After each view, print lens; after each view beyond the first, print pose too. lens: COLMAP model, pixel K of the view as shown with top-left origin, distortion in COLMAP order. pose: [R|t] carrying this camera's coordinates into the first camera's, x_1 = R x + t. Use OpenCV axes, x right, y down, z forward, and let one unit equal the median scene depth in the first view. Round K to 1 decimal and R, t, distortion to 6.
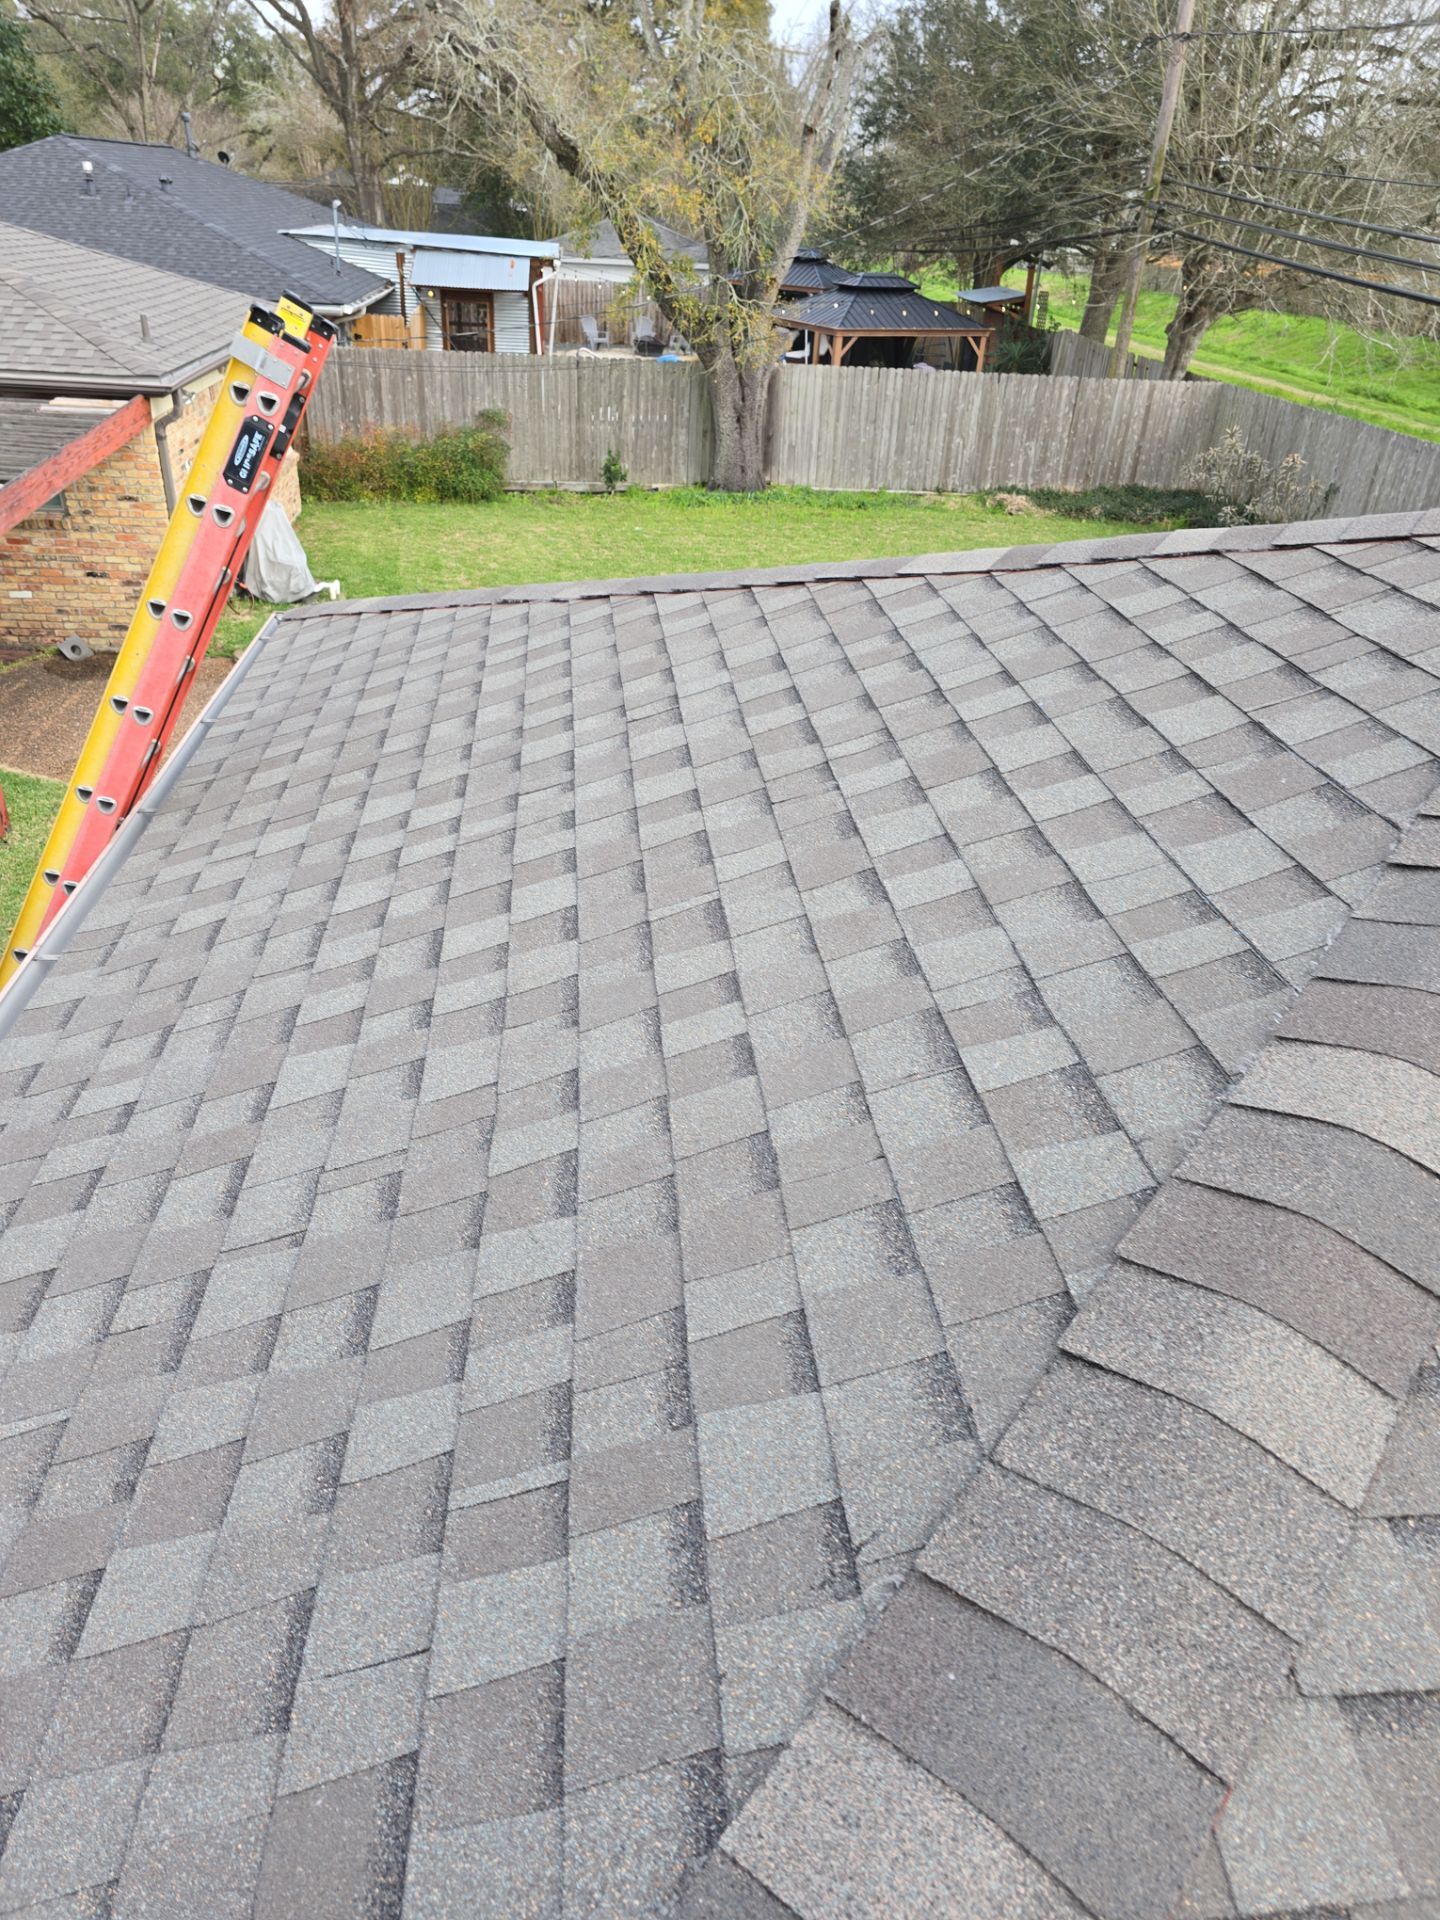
lens RADIAL K [[1288.3, 0, 711.1], [0, 1288.3, 960.9], [0, 0, 1]] dist [0.059893, -0.052690]
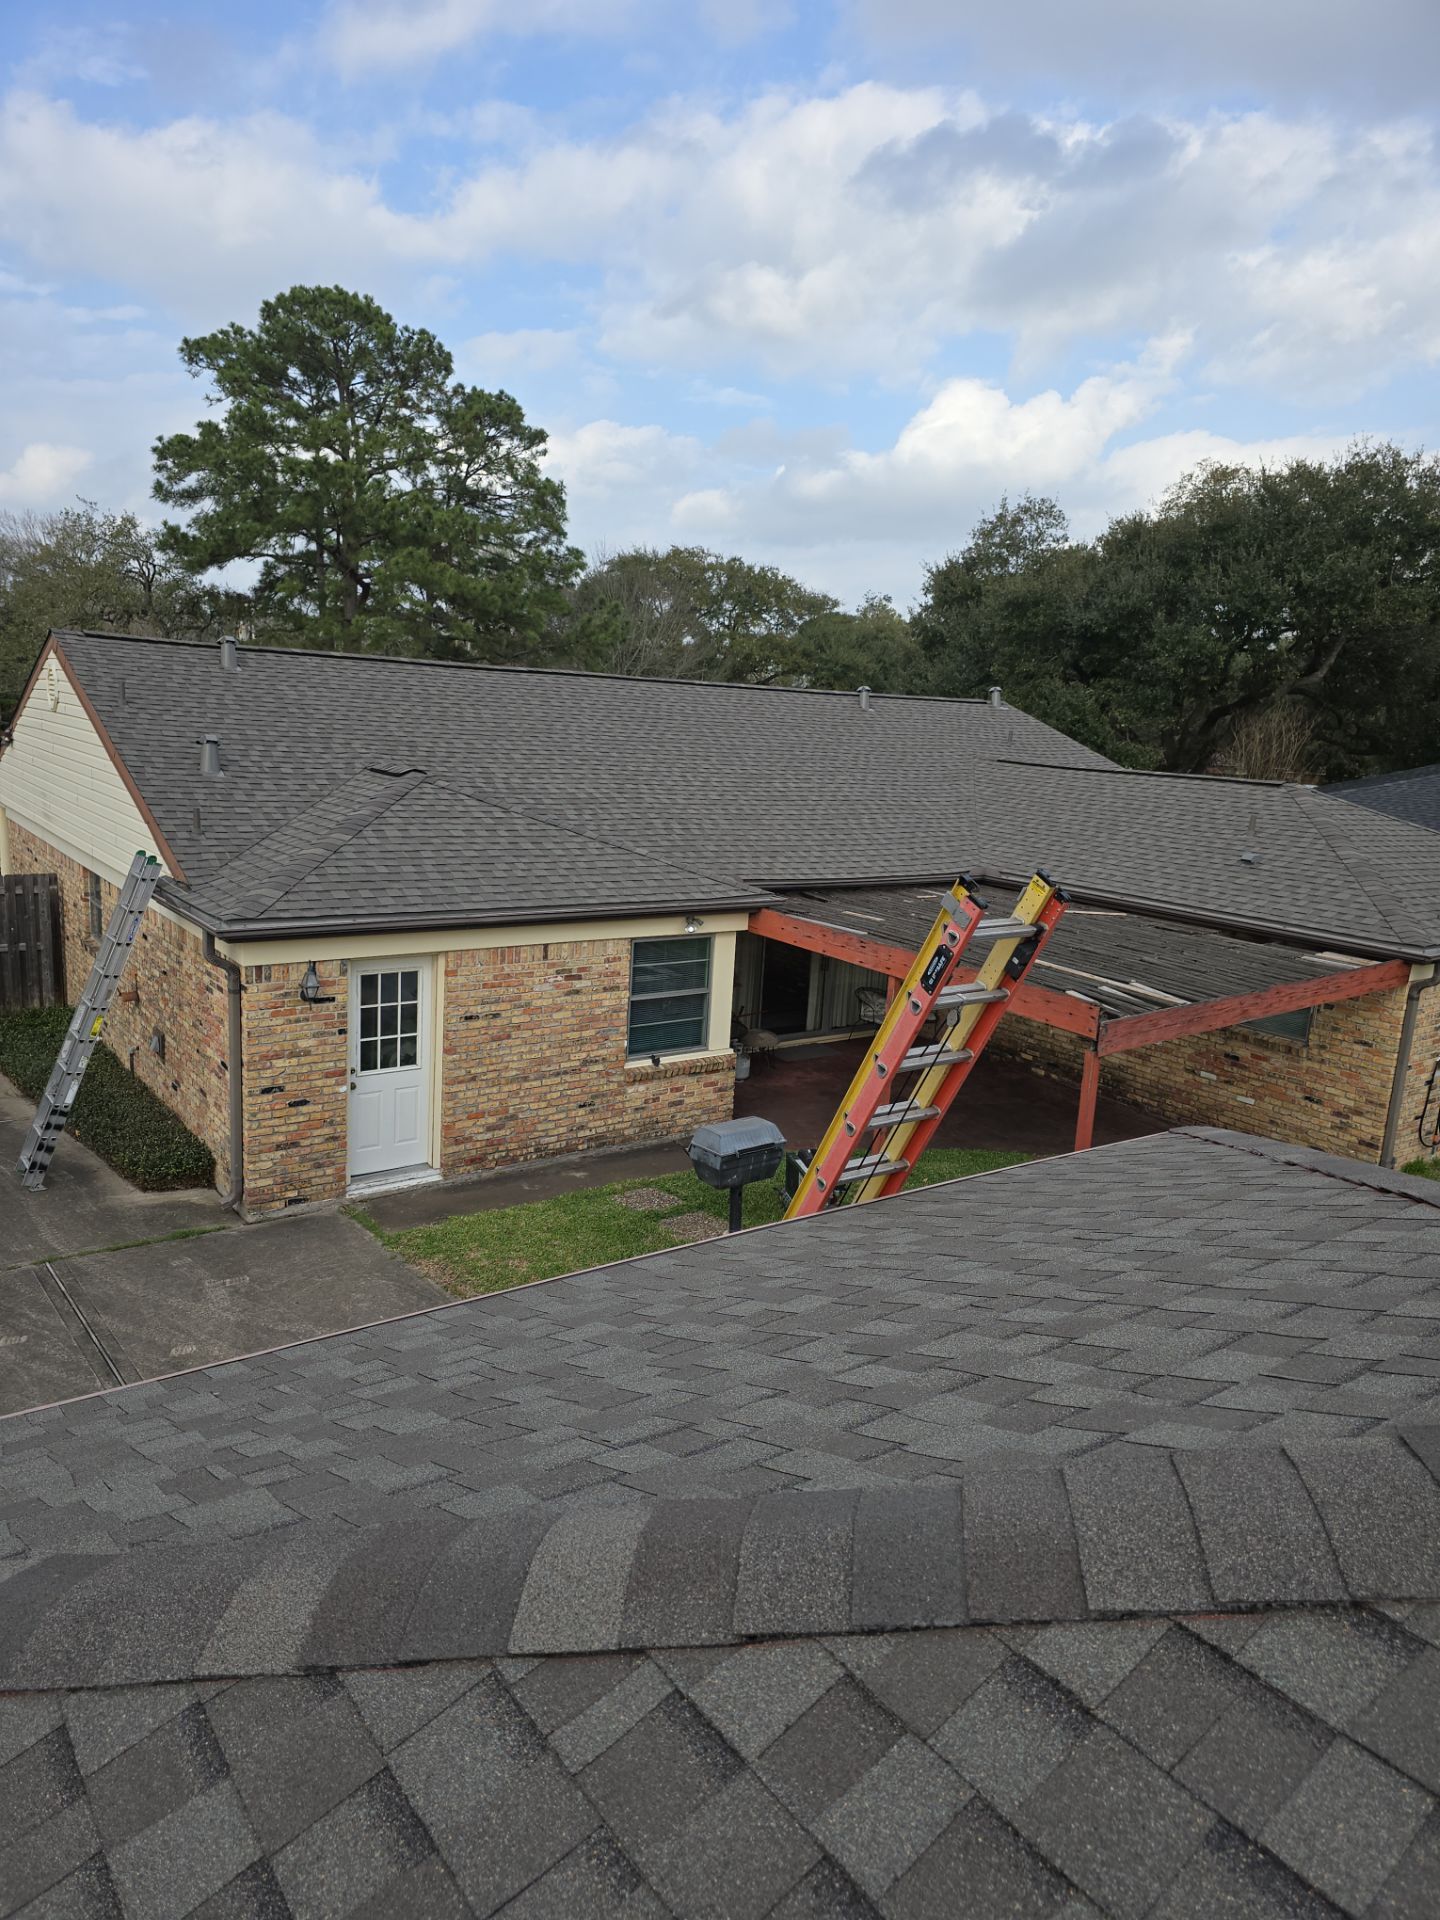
lens RADIAL K [[1288.3, 0, 718.1], [0, 1288.3, 965.8], [0, 0, 1]] dist [0.059893, -0.052690]
pose [[0.511036, 0.146972, -0.846901, 0.172337], [-0.461483, 0.878145, -0.126073, -0.028369], [0.725173, 0.455258, 0.516589, 0.031482]]
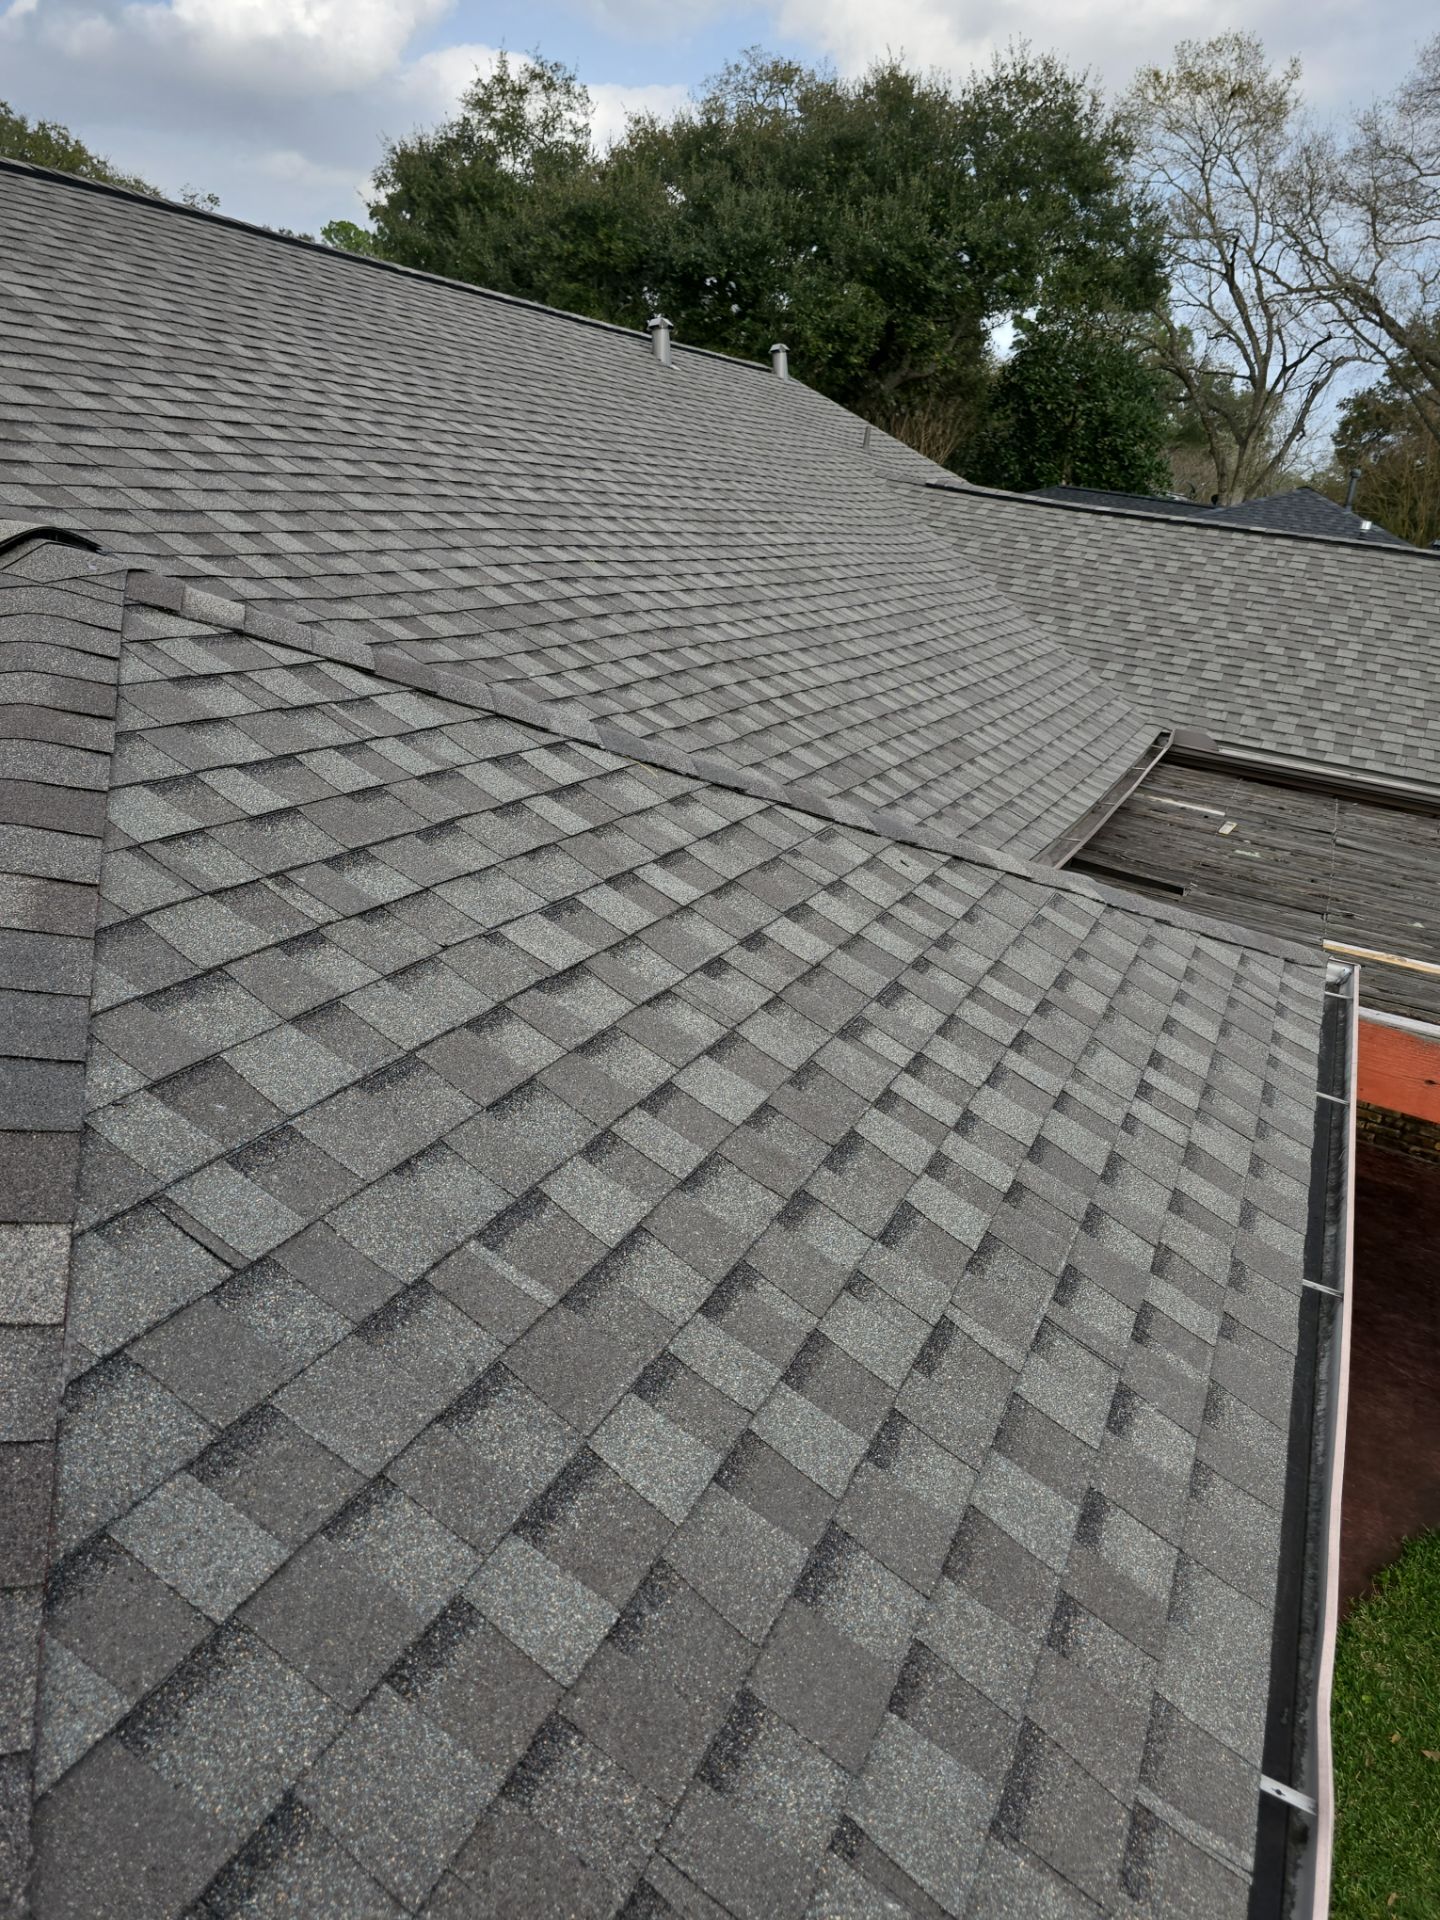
lens RADIAL K [[1288.3, 0, 722.9], [0, 1288.3, 978.2], [0, 0, 1]] dist [0.059893, -0.052690]
pose [[0.860114, 0.247870, -0.445831, -0.680868], [-0.327563, 0.938376, -0.110236, -0.133545], [0.391033, 0.240853, 0.888303, 0.195611]]
